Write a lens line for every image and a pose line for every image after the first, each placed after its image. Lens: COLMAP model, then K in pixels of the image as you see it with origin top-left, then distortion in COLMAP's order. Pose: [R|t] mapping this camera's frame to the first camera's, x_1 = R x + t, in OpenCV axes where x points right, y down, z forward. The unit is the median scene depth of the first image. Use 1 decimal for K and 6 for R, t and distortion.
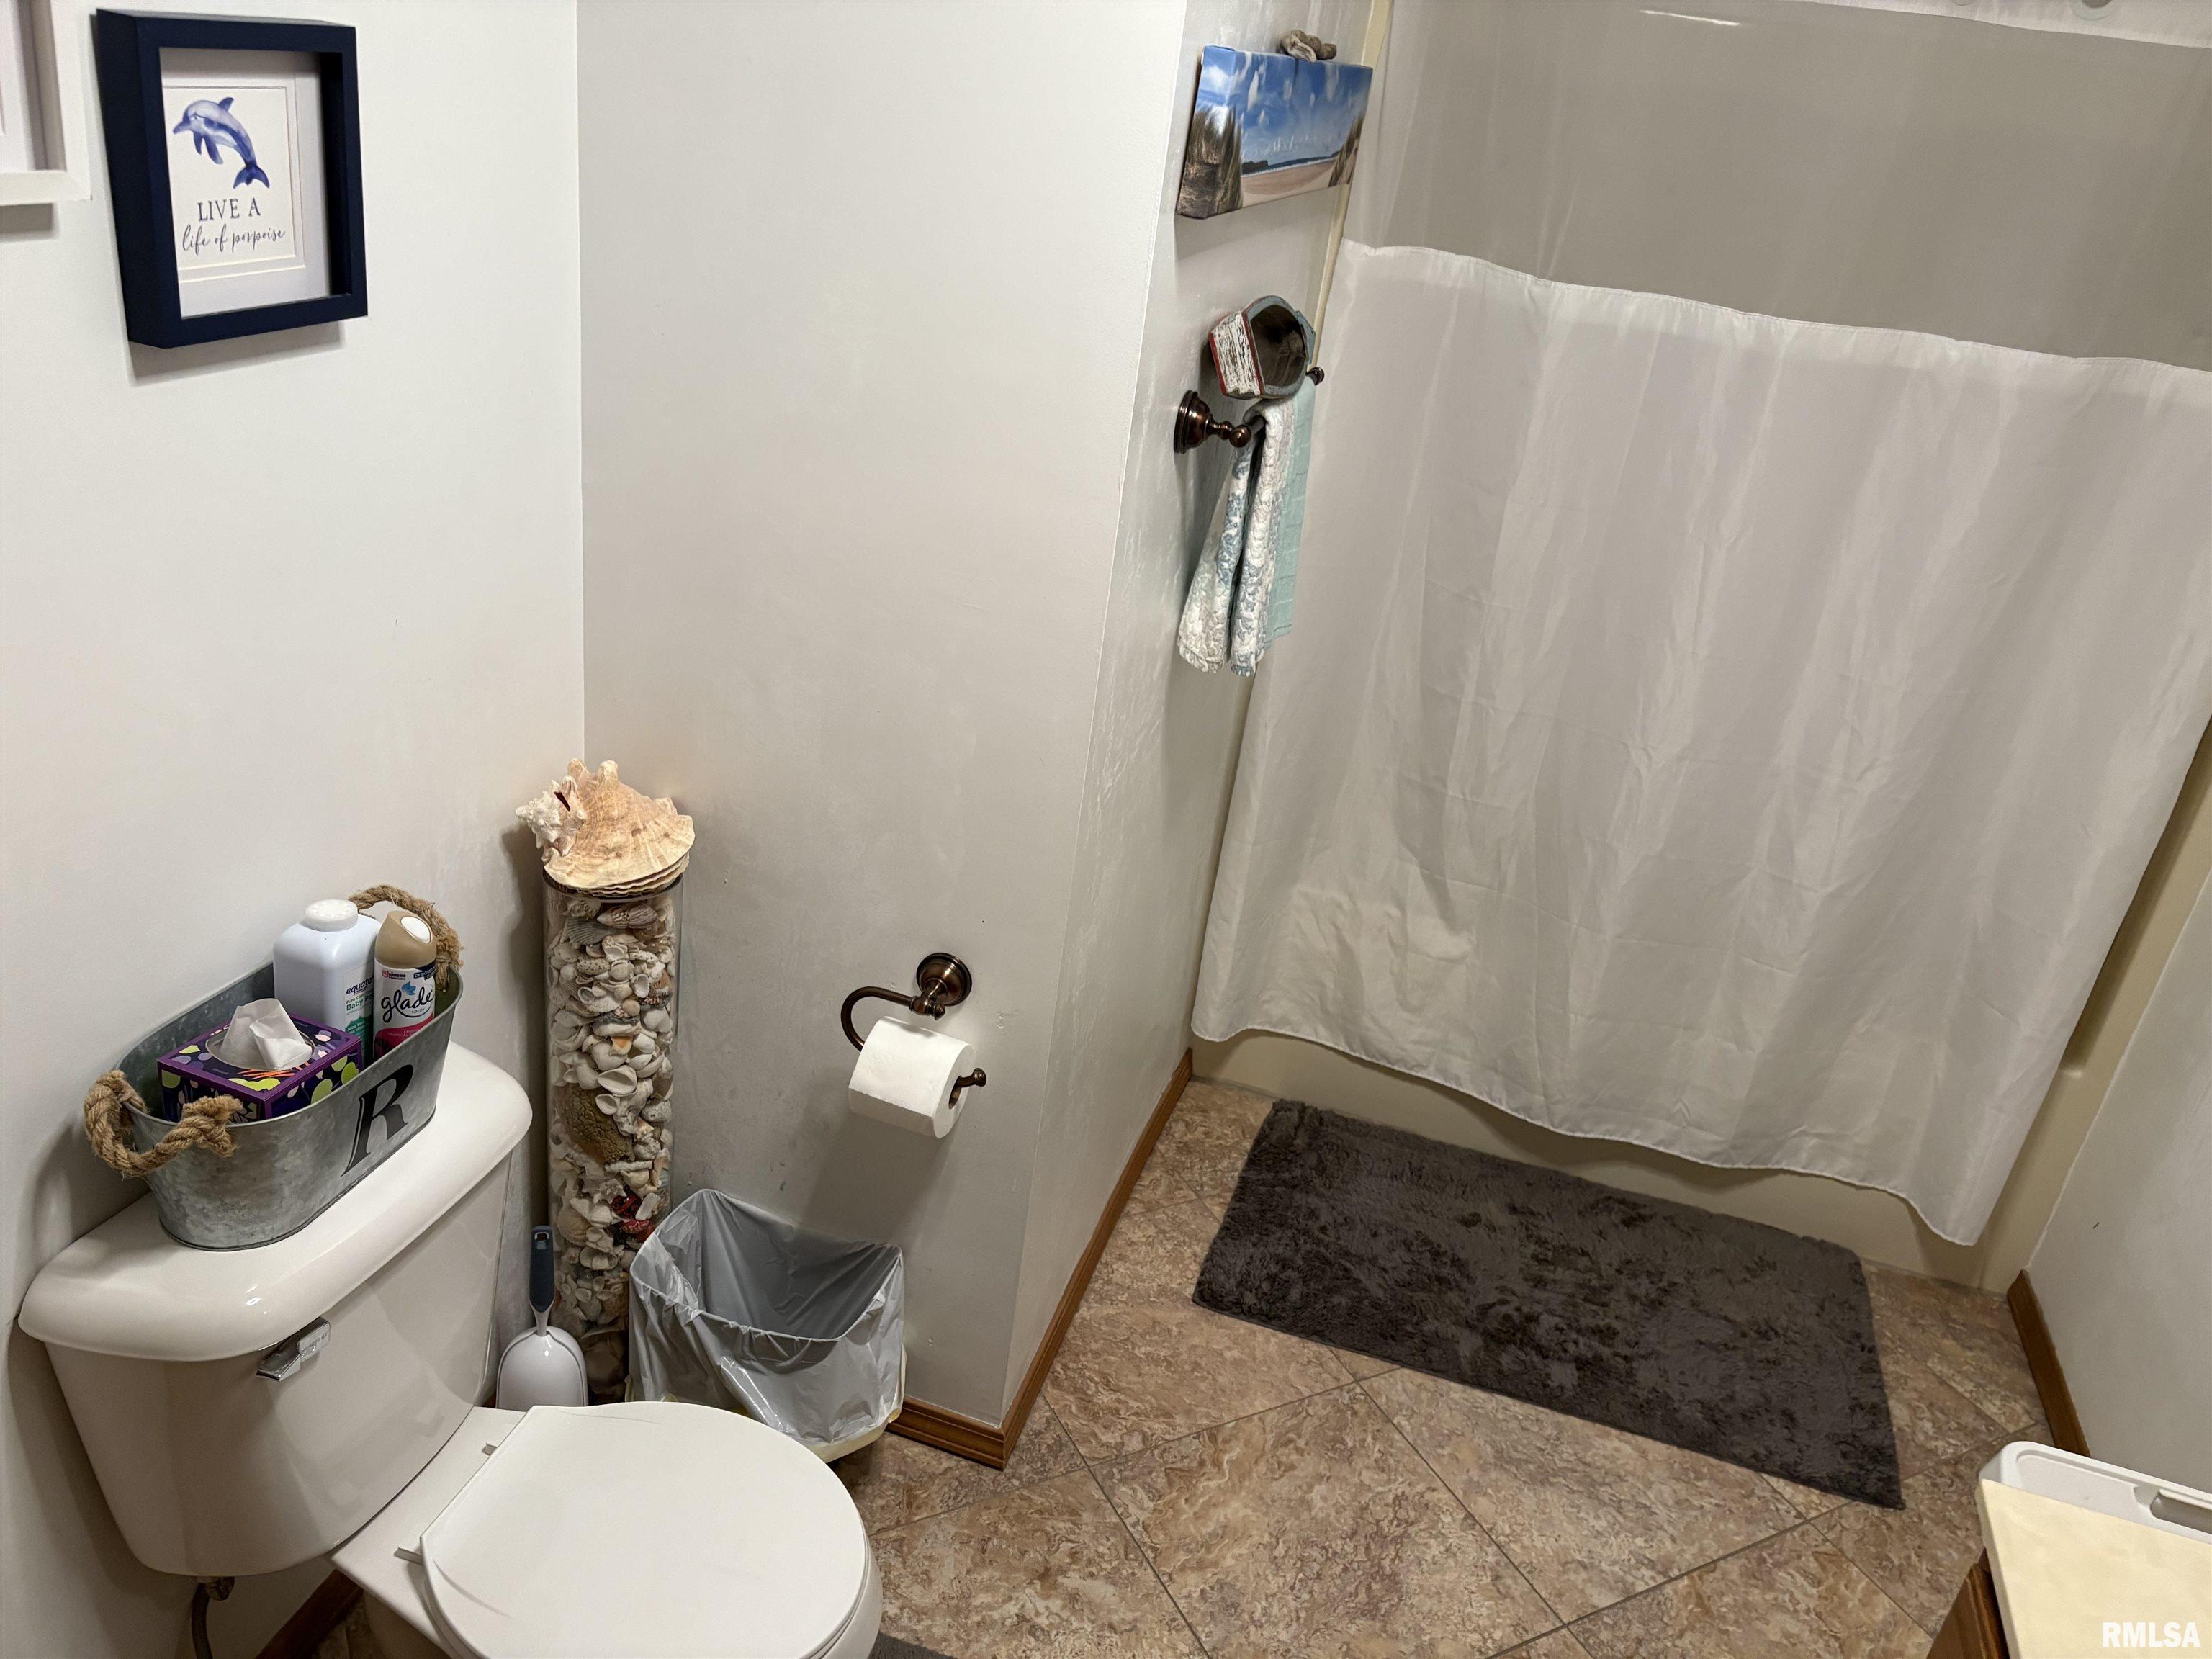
lens RADIAL K [[1665.3, 0, 1110.2], [0, 1665.3, 848.2], [0, 0, 1]] dist [0.055762, -0.064757]
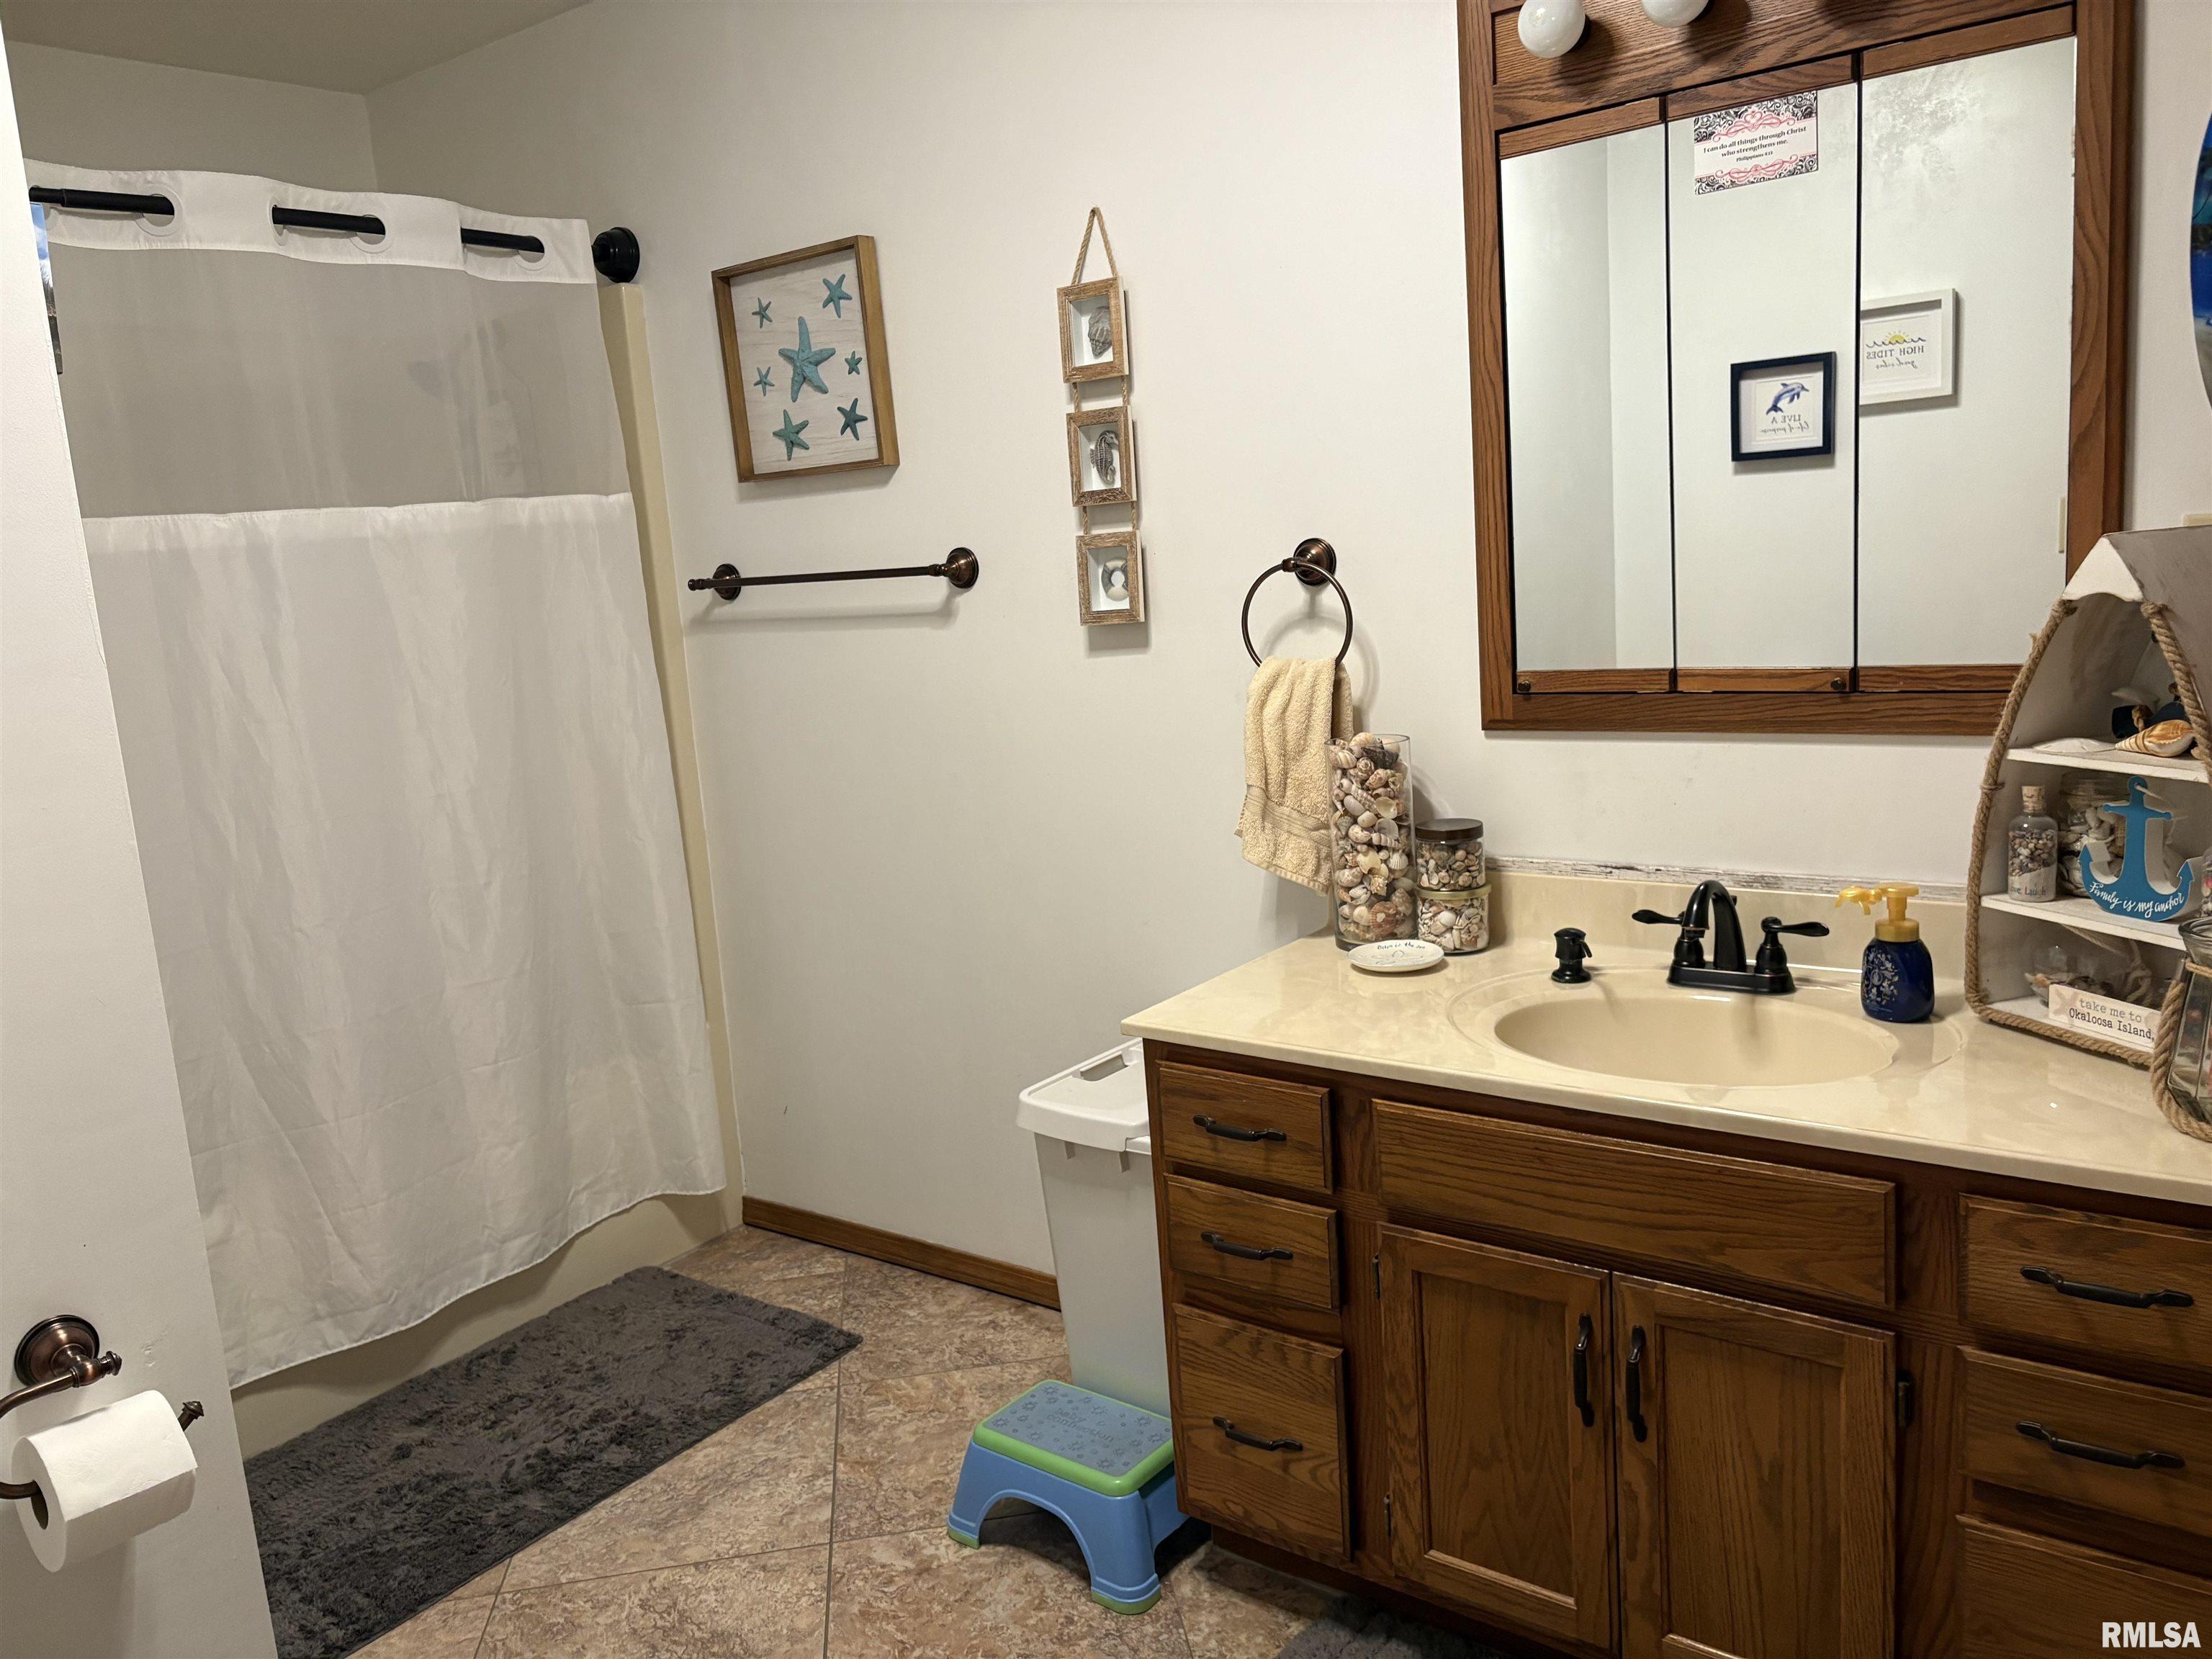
lens RADIAL K [[1665.3, 0, 1103.8], [0, 1665.3, 826.7], [0, 0, 1]] dist [0.055762, -0.064757]
pose [[0.336355, -0.305039, 0.890964, -0.449994], [0.511345, 0.853629, 0.099215, 0.035763], [-0.790817, 0.422218, 0.443103, 0.147324]]
